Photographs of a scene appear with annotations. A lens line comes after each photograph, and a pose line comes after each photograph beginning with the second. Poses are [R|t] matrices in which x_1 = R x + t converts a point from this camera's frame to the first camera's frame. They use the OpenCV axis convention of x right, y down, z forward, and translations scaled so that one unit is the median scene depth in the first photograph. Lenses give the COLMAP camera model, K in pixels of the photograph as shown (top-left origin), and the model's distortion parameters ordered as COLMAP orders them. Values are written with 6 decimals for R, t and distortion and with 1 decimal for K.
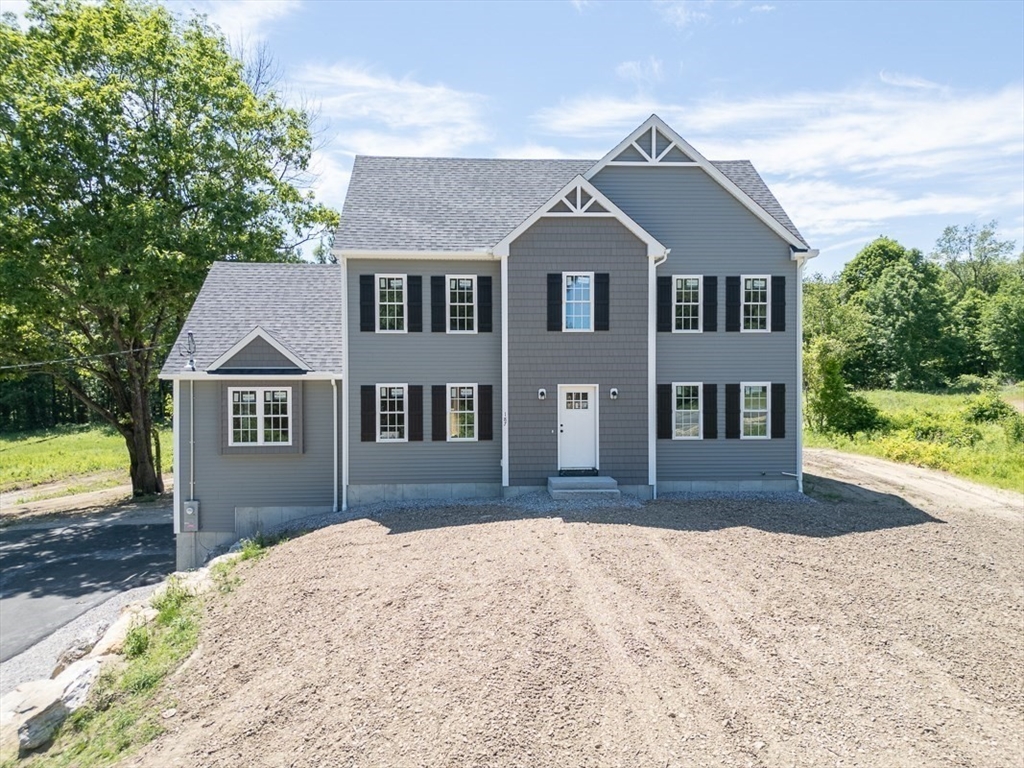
lens RADIAL K [[734.0, 0, 515.9], [0, 734.0, 385.6], [0, 0, 1]] dist [0.054690, -0.030118]
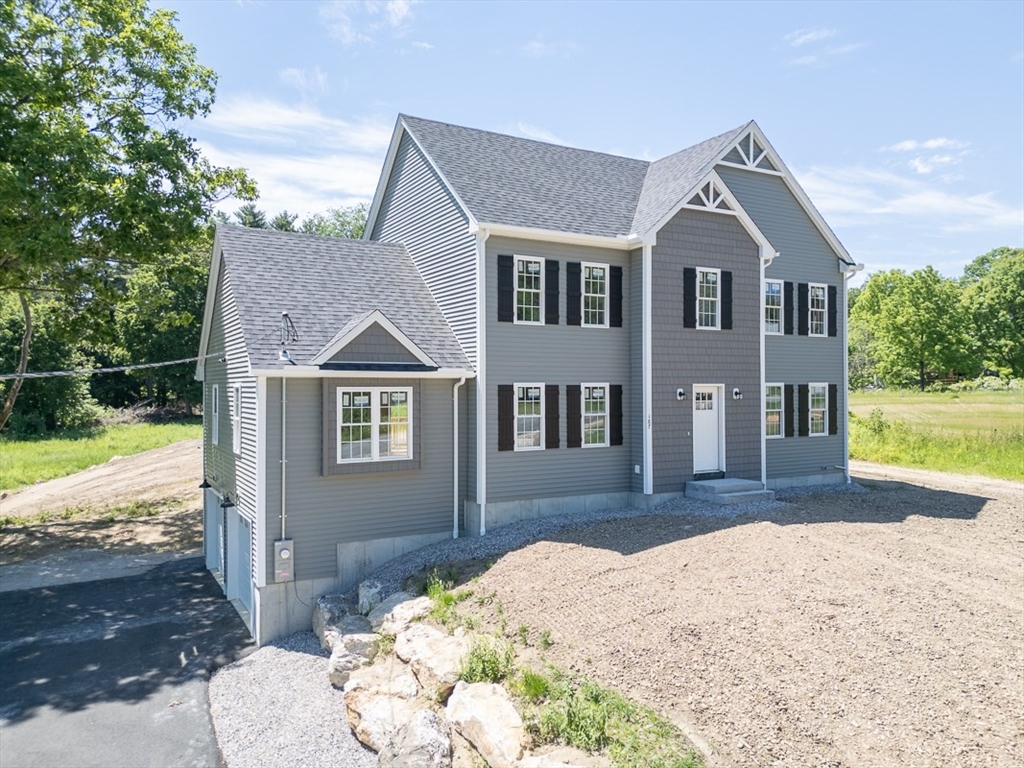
lens RADIAL K [[733.0, 0, 499.9], [0, 733.0, 381.4], [0, 0, 1]] dist [0.022579, -0.002136]
pose [[0.906575, 0.003604, 0.422030, -0.561319], [0.005460, 0.999780, -0.020267, 0.012793], [-0.422010, 0.020677, 0.906355, 0.234735]]
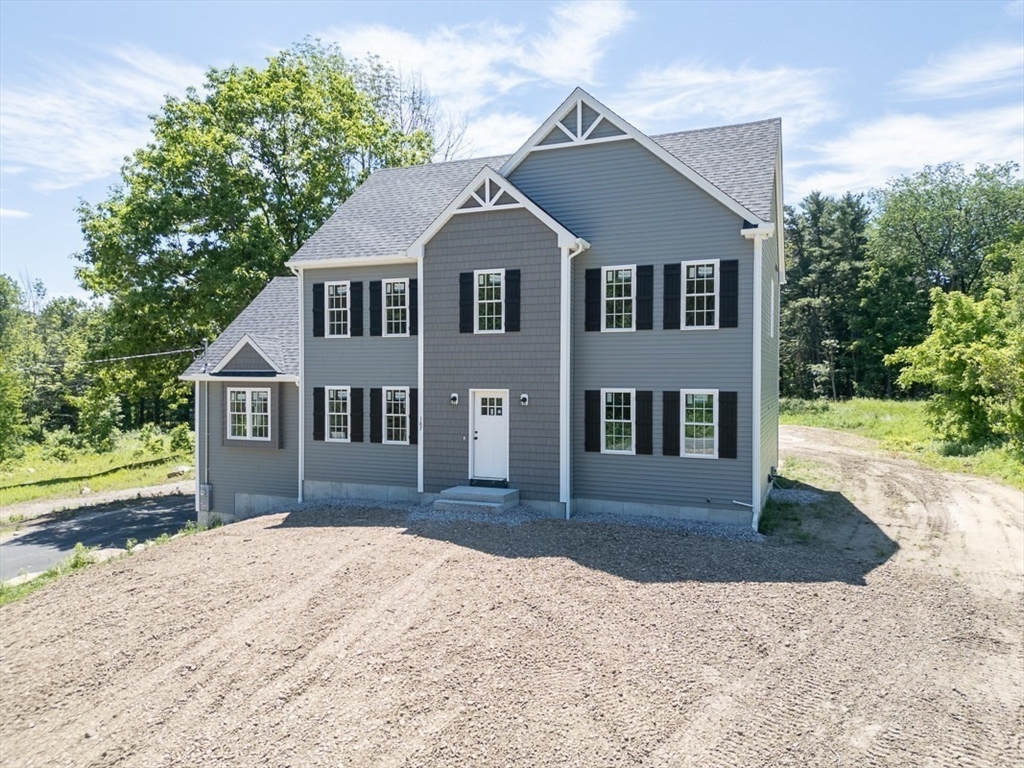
lens RADIAL K [[734.0, 0, 515.9], [0, 734.0, 385.6], [0, 0, 1]] dist [0.054690, -0.030118]
pose [[0.898811, 0.011416, -0.438188, 0.516837], [-0.011361, 0.999932, 0.002748, -0.009091], [0.438190, 0.002509, 0.898879, 0.167855]]
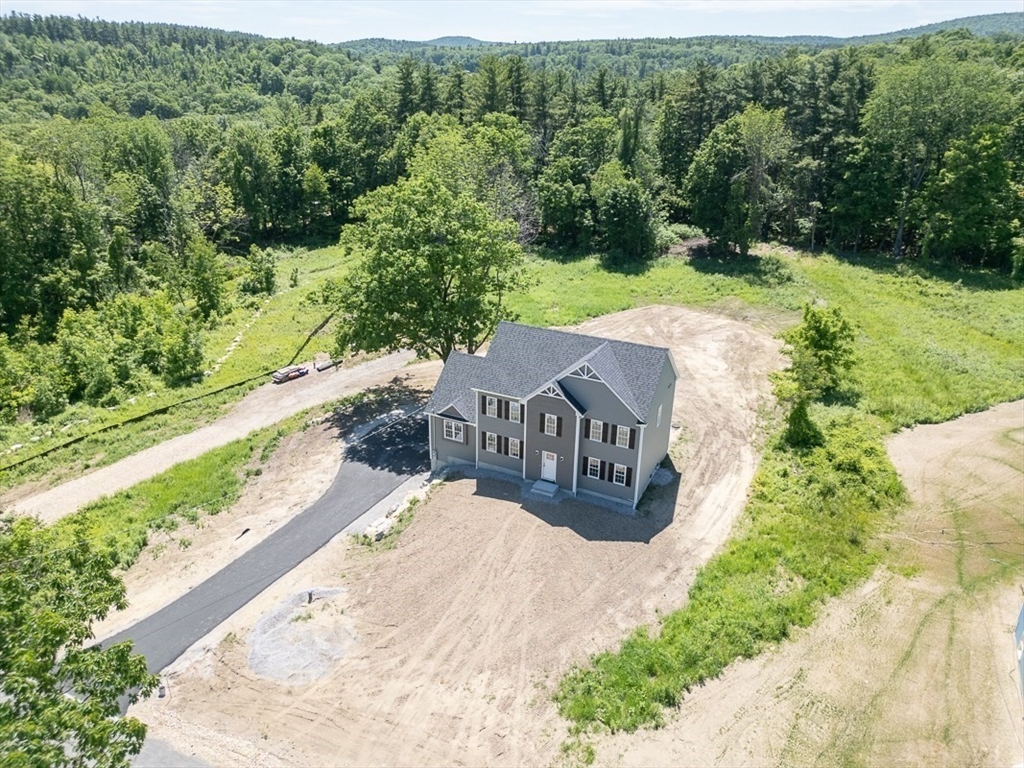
lens RADIAL K [[714.9, 0, 512.0], [0, 714.9, 384.0], [0, 0, 1]] dist [0.037704, -0.002680]
pose [[0.866966, 0.214759, -0.449721, 1.062002], [-0.024079, 0.919384, 0.392623, -1.225333], [0.497786, -0.329562, 0.802246, -1.052654]]
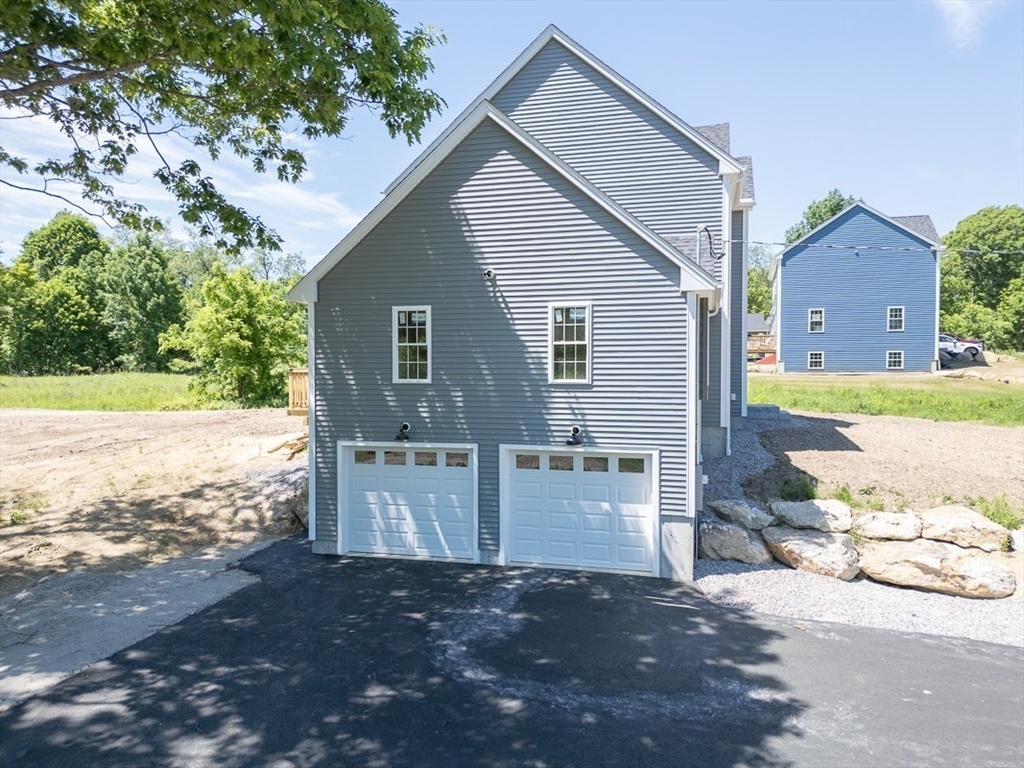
lens RADIAL K [[729.5, 0, 512.0], [0, 729.5, 384.0], [0, 0, 1]] dist [0.045758, -0.002224]
pose [[0.327853, -0.019384, 0.944530, -1.148909], [0.017327, 0.999745, 0.014503, 0.072196], [-0.944570, 0.011612, 0.328105, 0.942938]]
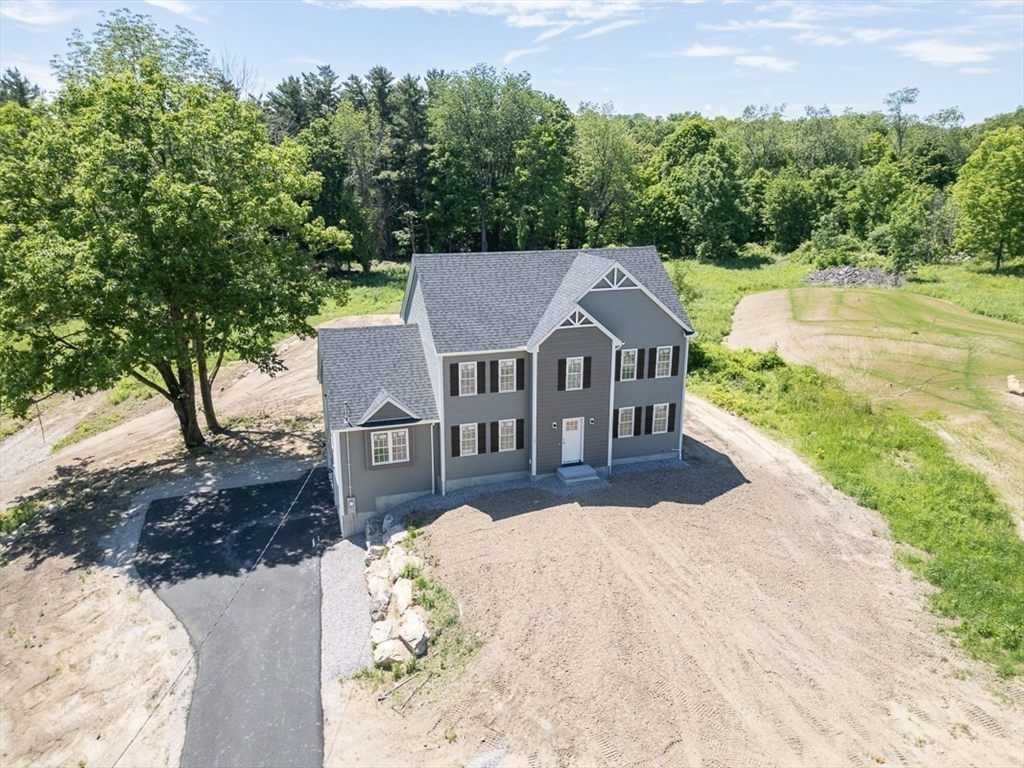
lens RADIAL K [[729.5, 0, 512.0], [0, 729.5, 384.0], [0, 0, 1]] dist [0.045758, -0.002224]
pose [[0.969295, -0.063935, 0.237442, -0.467711], [-0.001326, 0.964235, 0.265045, -0.542208], [-0.245896, -0.257222, 0.934544, -0.591636]]
